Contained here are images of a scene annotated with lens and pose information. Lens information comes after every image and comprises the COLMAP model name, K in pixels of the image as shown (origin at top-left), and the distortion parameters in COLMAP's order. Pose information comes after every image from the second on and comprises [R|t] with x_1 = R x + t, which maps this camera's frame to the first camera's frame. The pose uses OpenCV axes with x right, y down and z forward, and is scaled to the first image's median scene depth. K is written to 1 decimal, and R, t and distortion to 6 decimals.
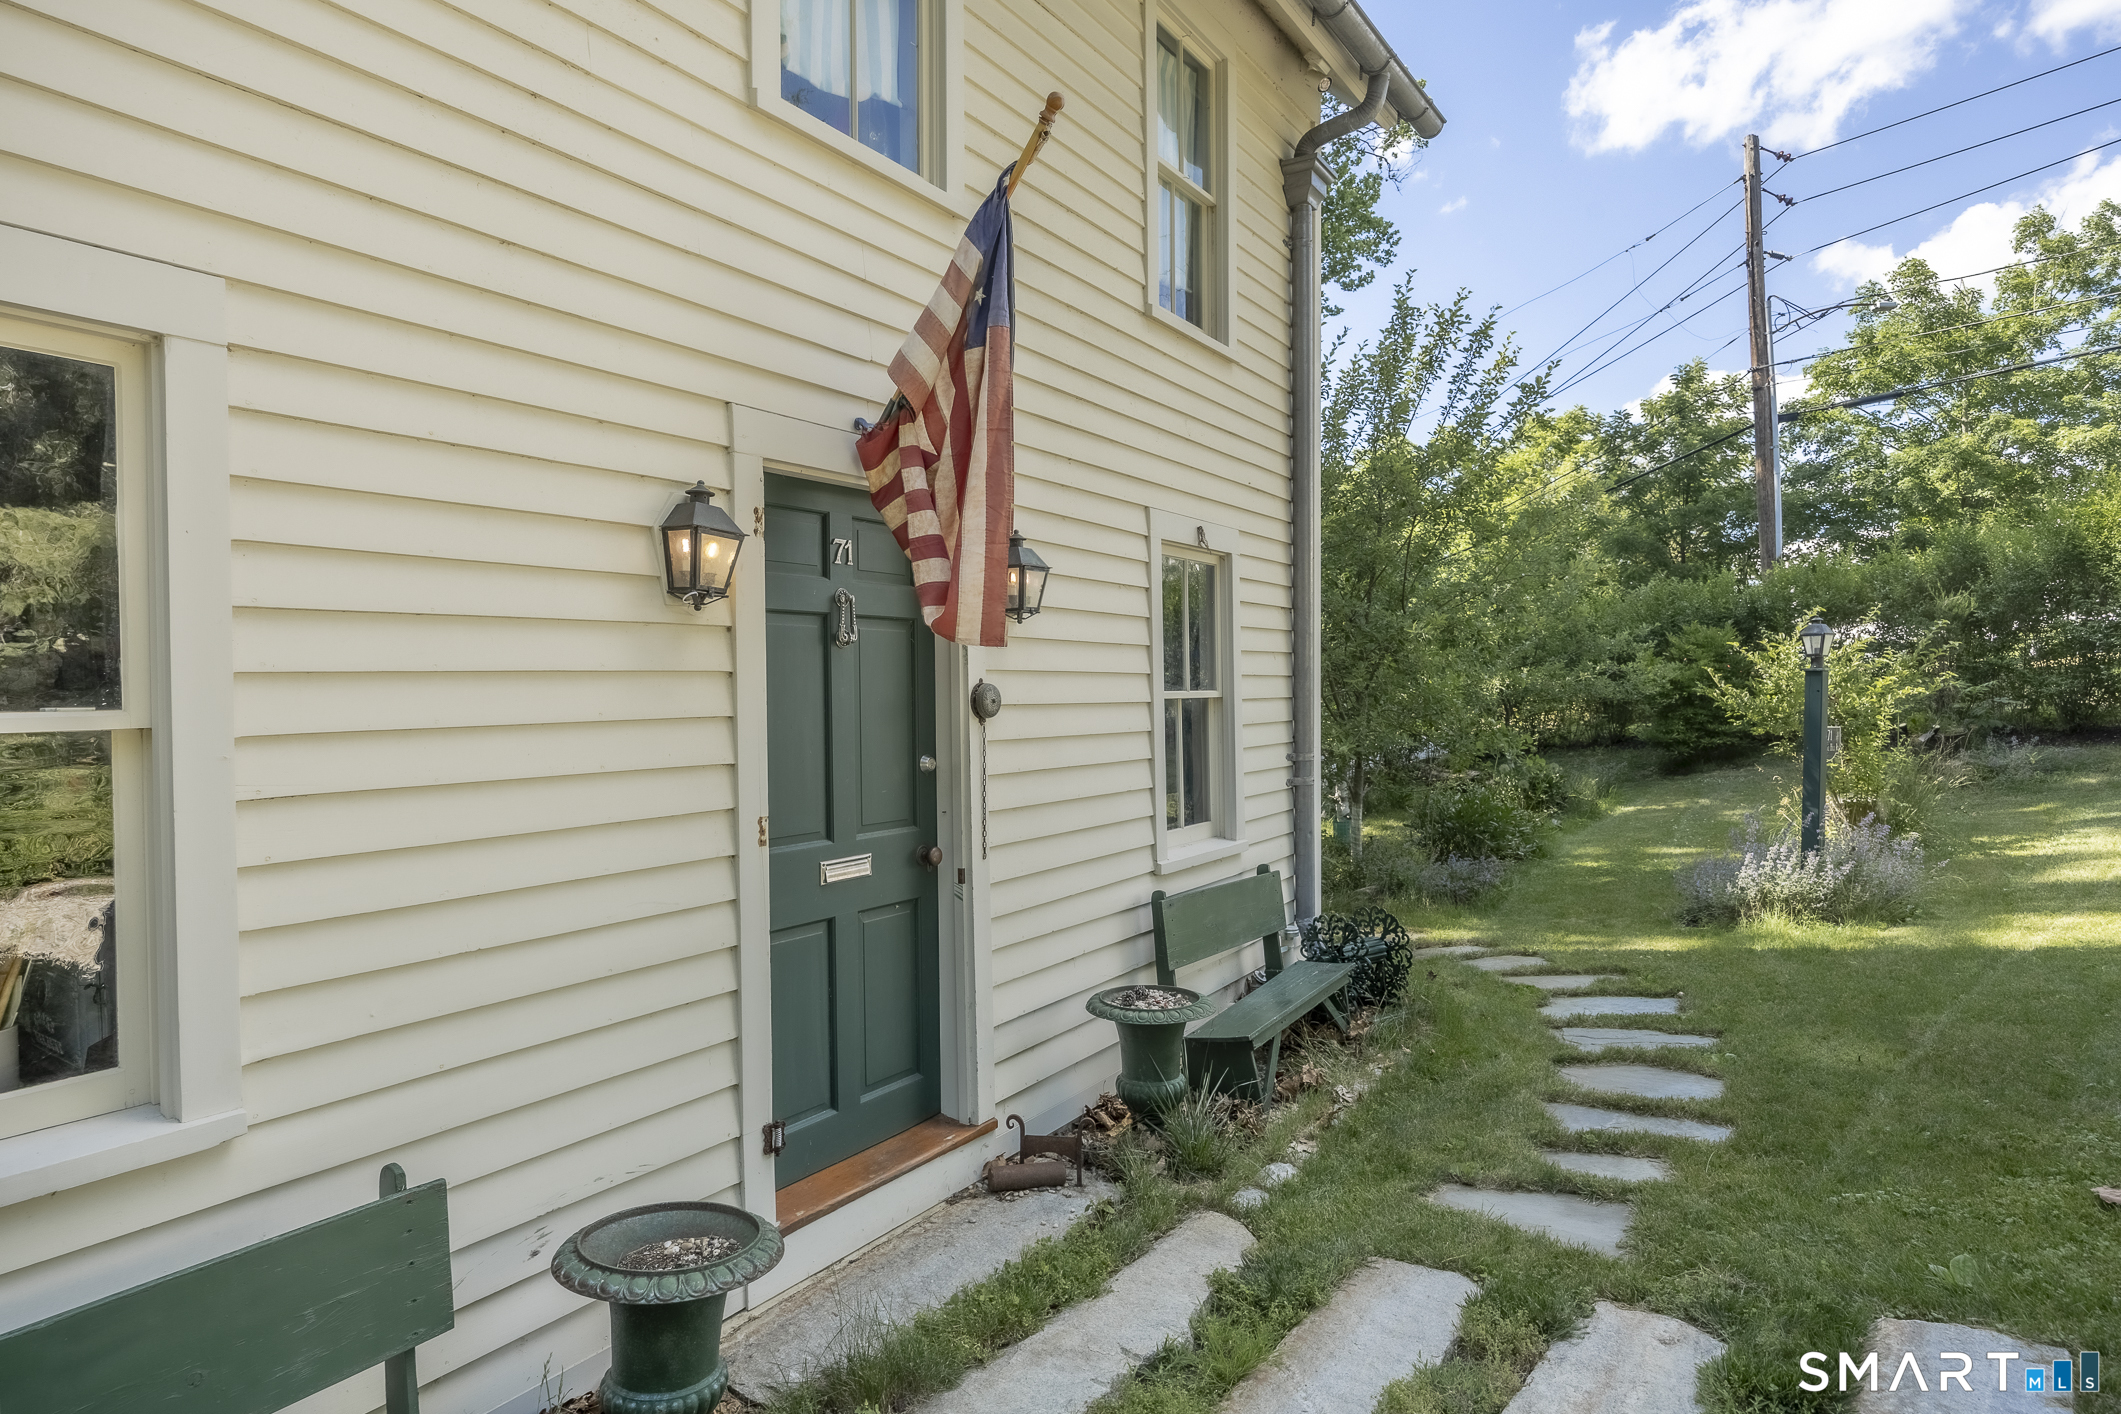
lens RADIAL K [[1187.4, 0, 1068.1], [0, 1187.4, 709.9], [0, 0, 1]] dist [0.004079, 0.000288]
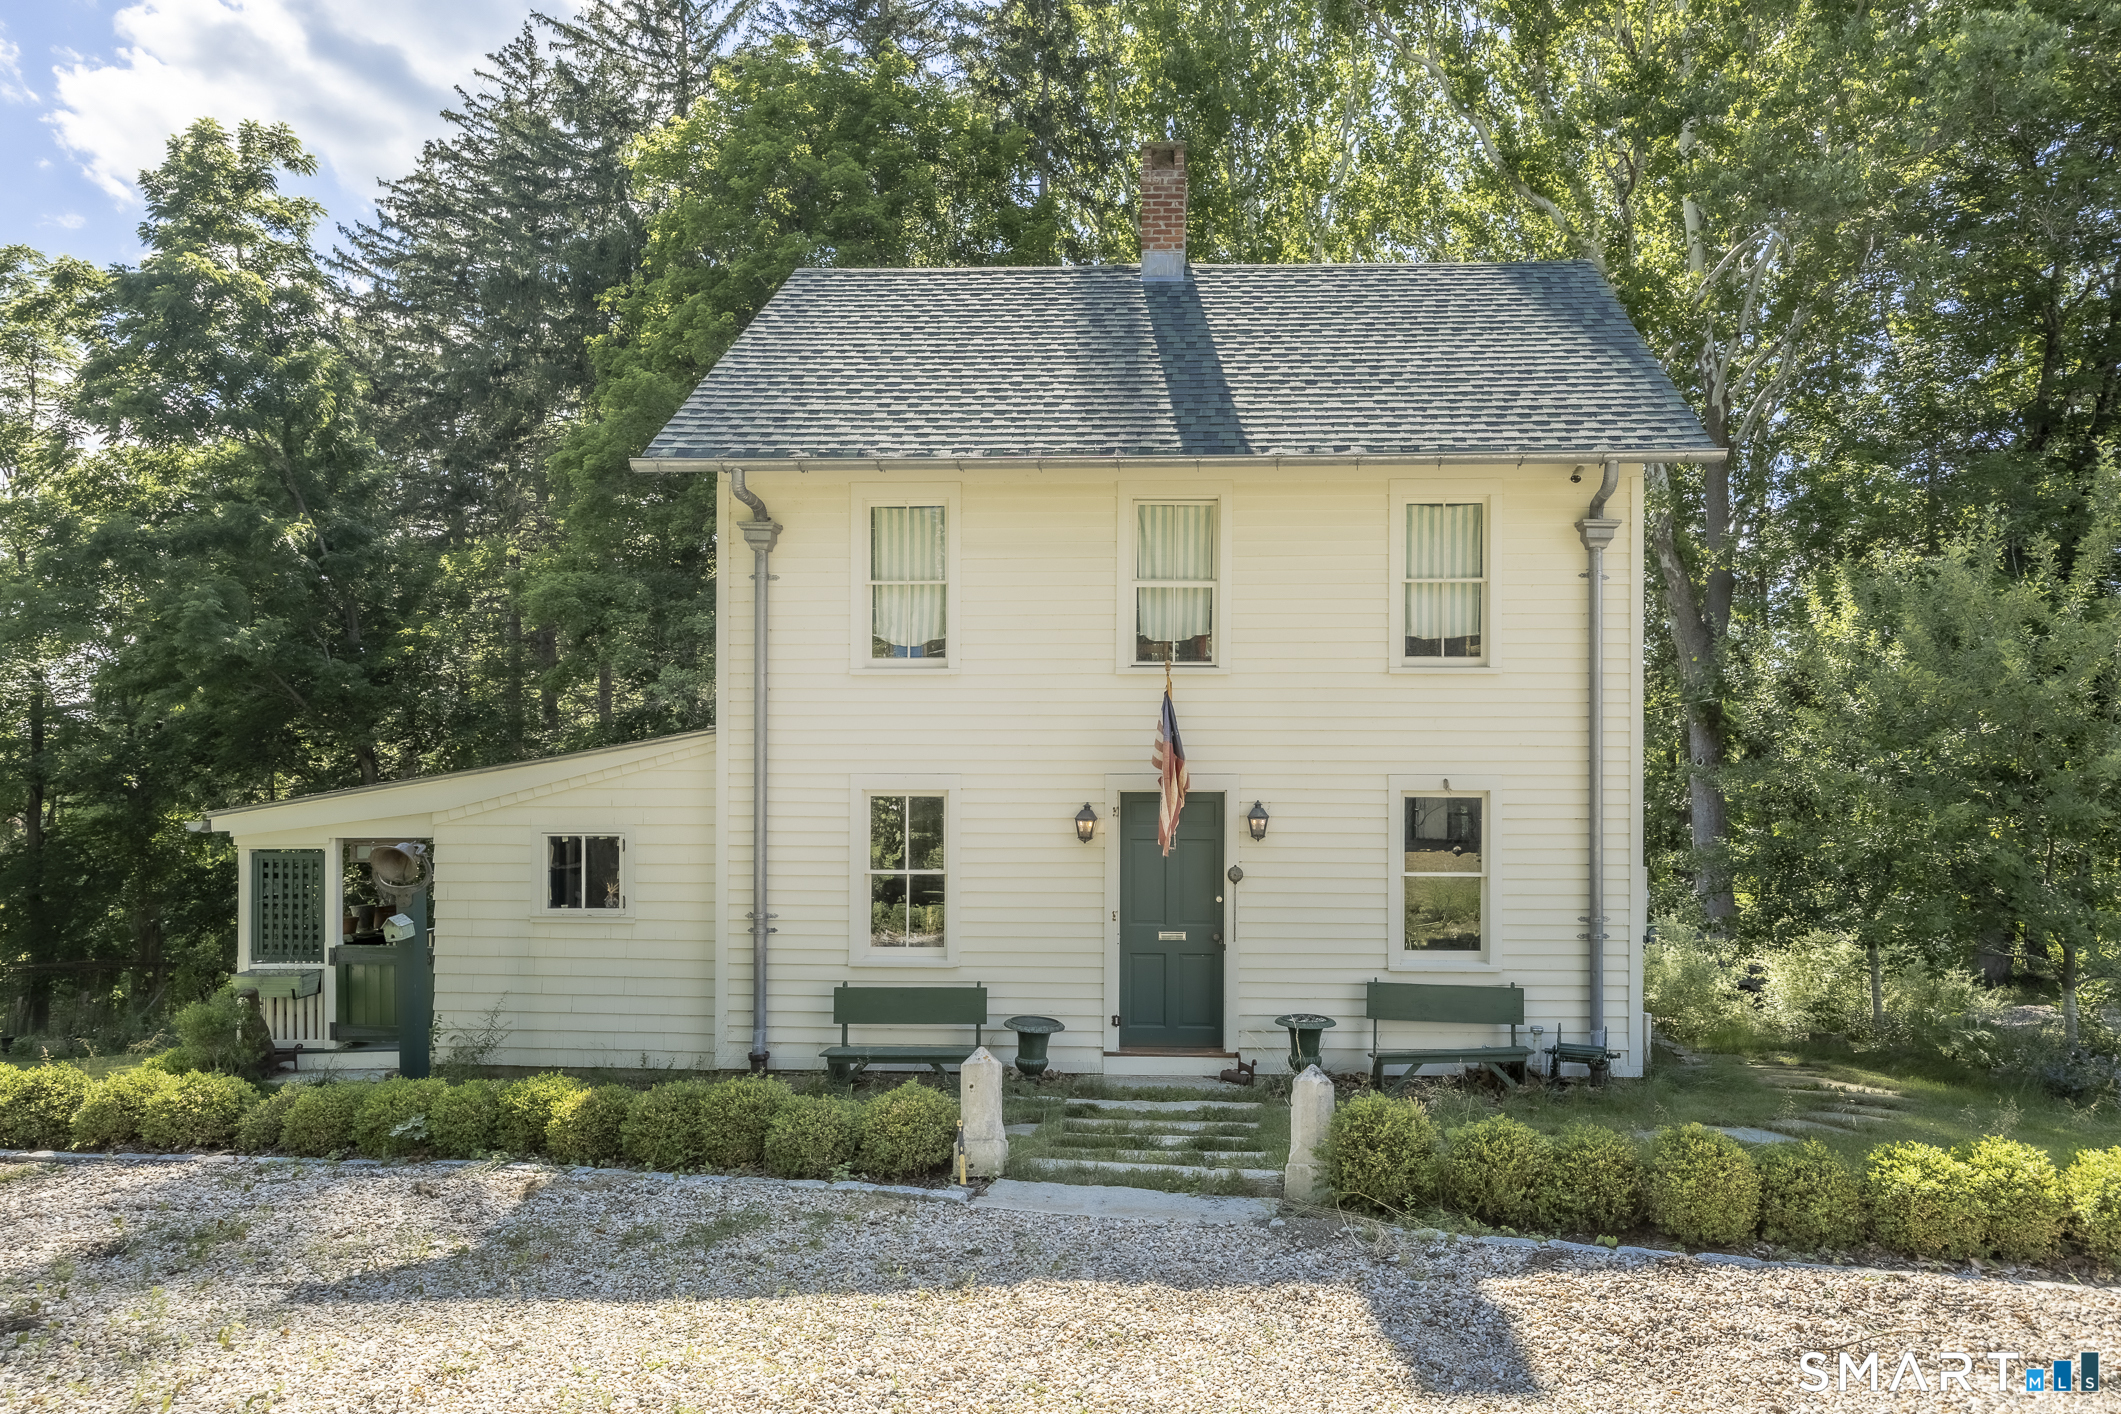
lens RADIAL K [[1104.6, 0, 1104.6], [0, 1104.6, 760.5], [0, 0, 1]] dist [0.003570, -0.000193]
pose [[0.509265, 0.012529, -0.860519, 1.913579], [-0.019730, 0.999801, 0.002881, -0.269561], [0.860384, 0.015511, 0.509411, -0.394000]]
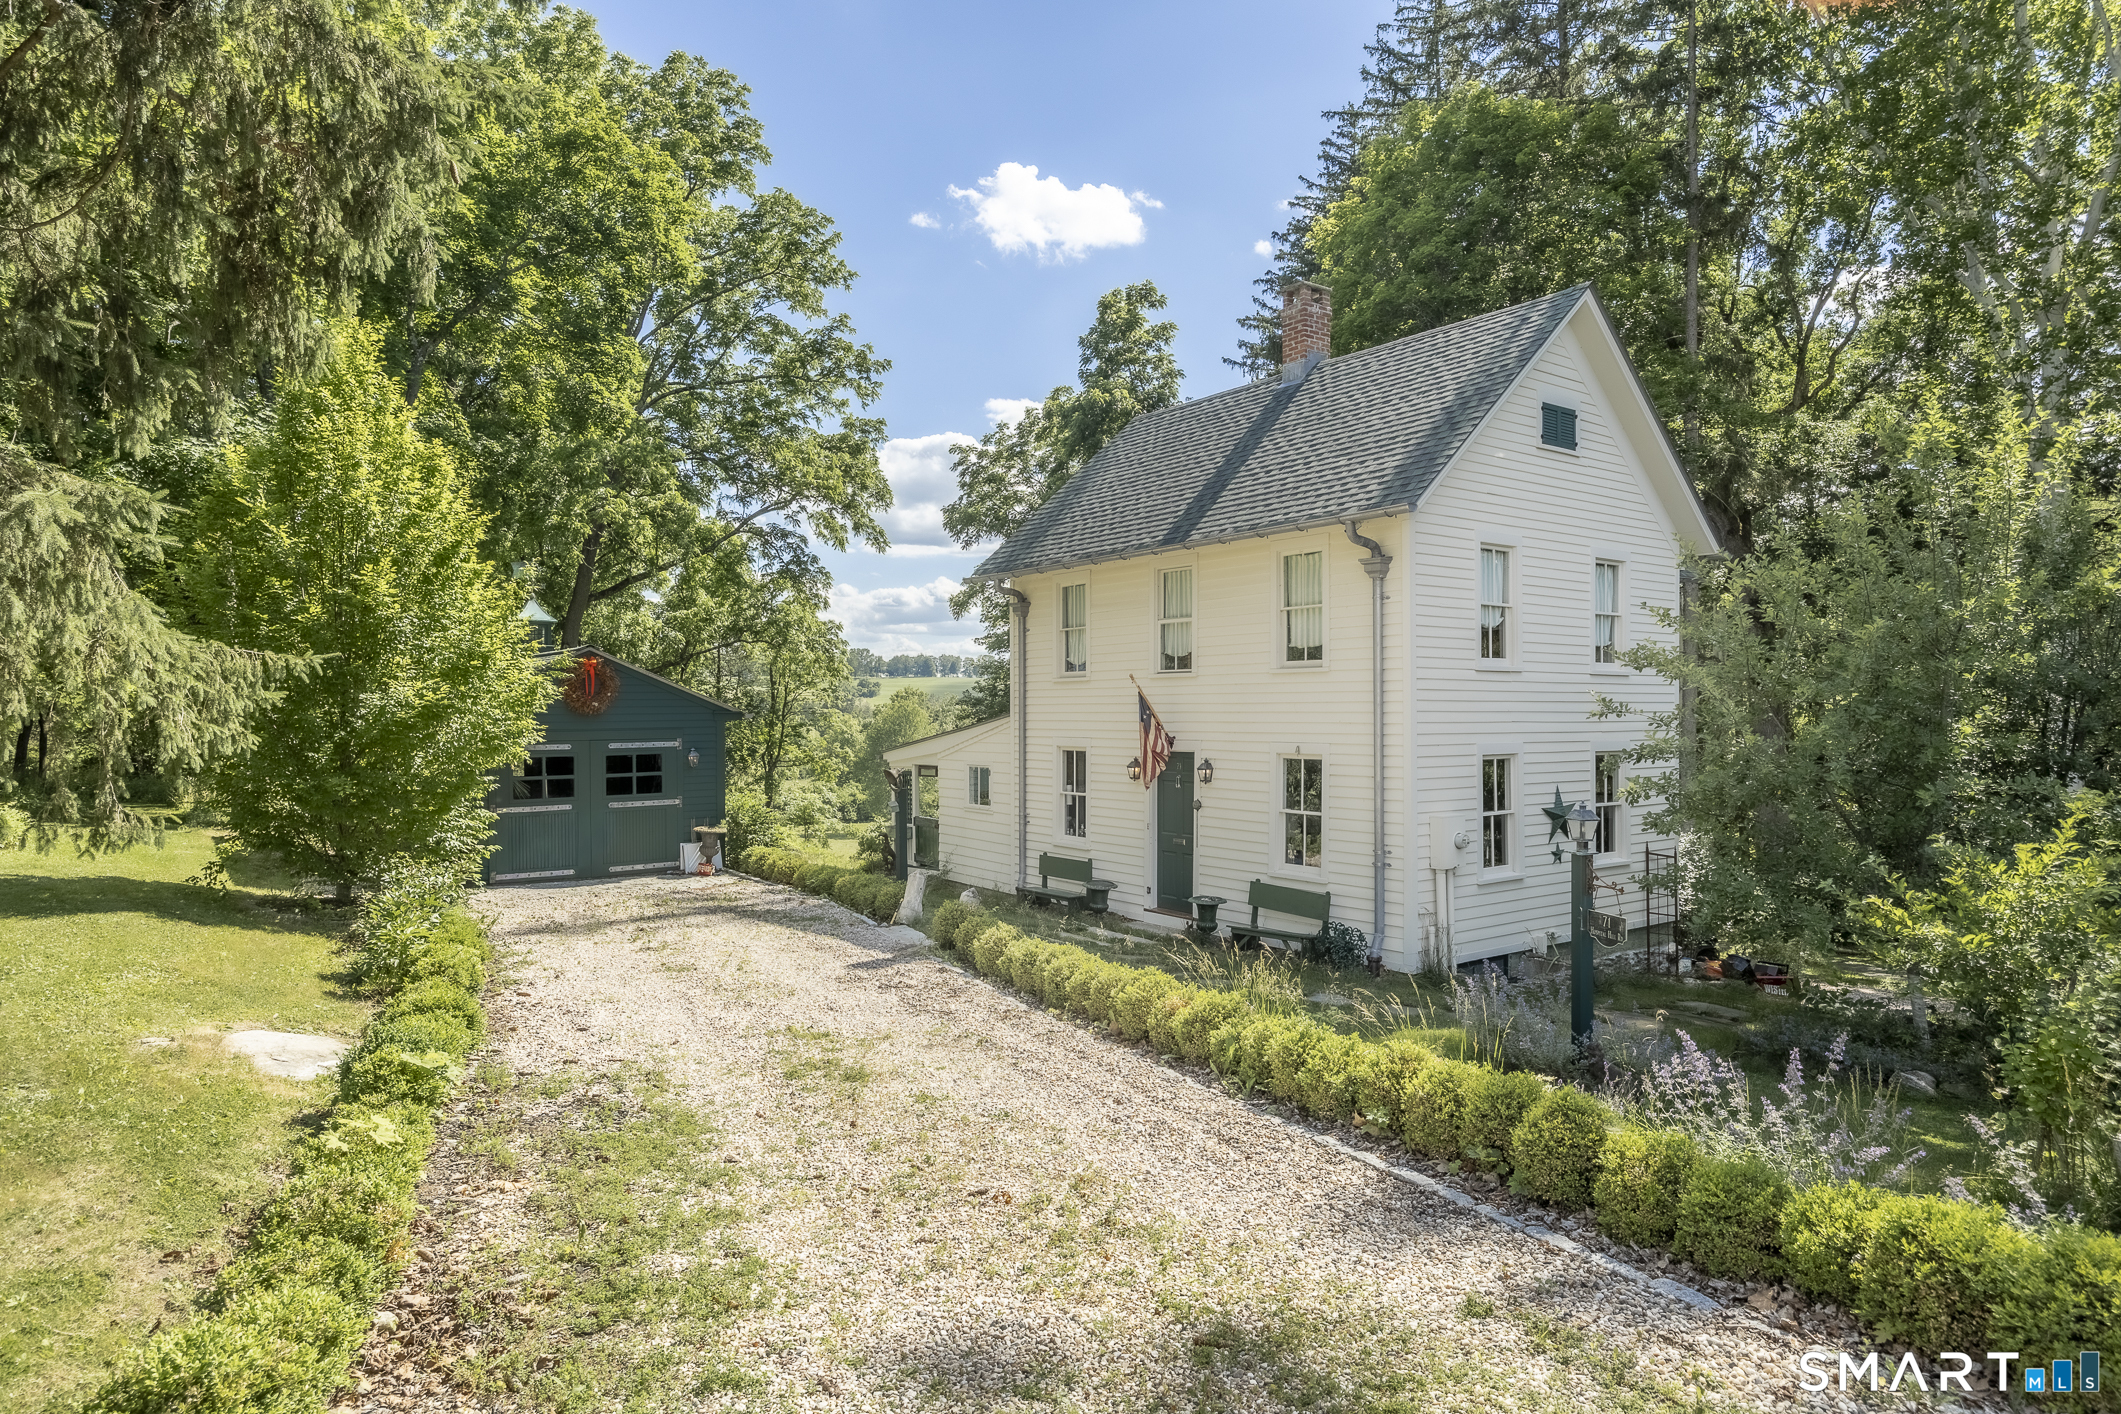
lens RADIAL K [[1221.6, 0, 1040.3], [0, 1221.6, 706.4], [0, 0, 1]] dist [-0.008912, -0.001327]
pose [[-0.365571, 0.002096, -0.930781, 4.141243], [-0.013082, 0.999887, 0.007390, -0.381763], [0.930691, 0.014878, -0.365503, 2.189657]]
